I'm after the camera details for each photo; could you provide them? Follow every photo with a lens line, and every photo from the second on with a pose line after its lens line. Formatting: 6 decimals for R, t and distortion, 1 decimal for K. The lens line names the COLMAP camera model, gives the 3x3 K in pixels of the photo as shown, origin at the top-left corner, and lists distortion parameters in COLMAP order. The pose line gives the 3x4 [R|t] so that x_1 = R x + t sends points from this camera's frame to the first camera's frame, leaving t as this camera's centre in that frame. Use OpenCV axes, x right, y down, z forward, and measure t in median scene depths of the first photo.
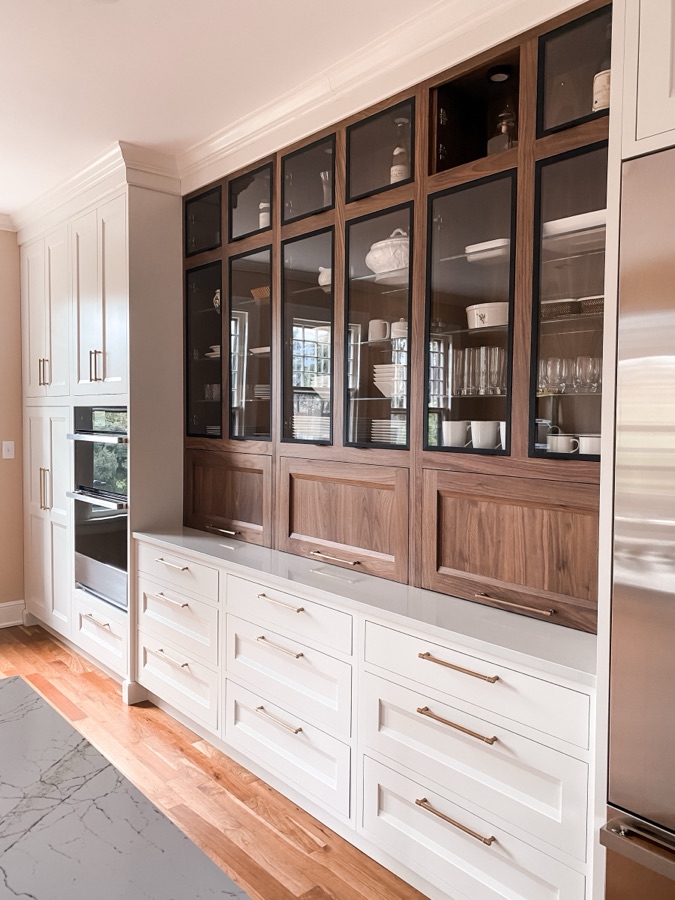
lens RADIAL K [[685.3, 0, 338.8], [0, 685.3, 454.3], [0, 0, 1]] dist [0.013892, -0.003185]
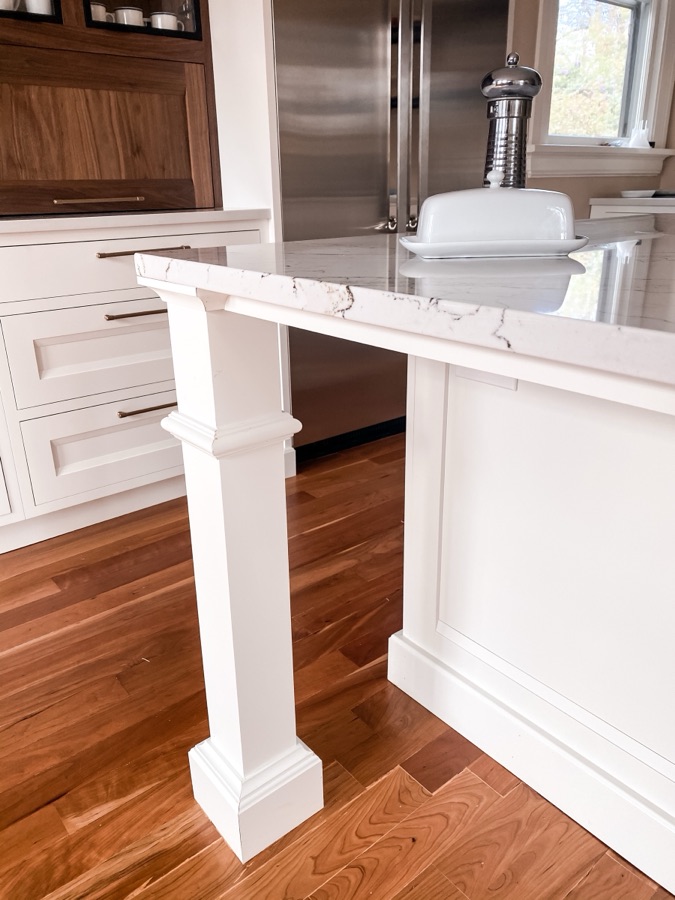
lens RADIAL K [[685.3, 0, 338.8], [0, 685.3, 454.3], [0, 0, 1]] dist [0.013892, -0.003185]
pose [[0.030821, -0.377462, 0.925512, -0.798296], [0.078507, 0.924006, 0.374233, 0.217057], [-0.996437, 0.061125, 0.058113, 0.640002]]
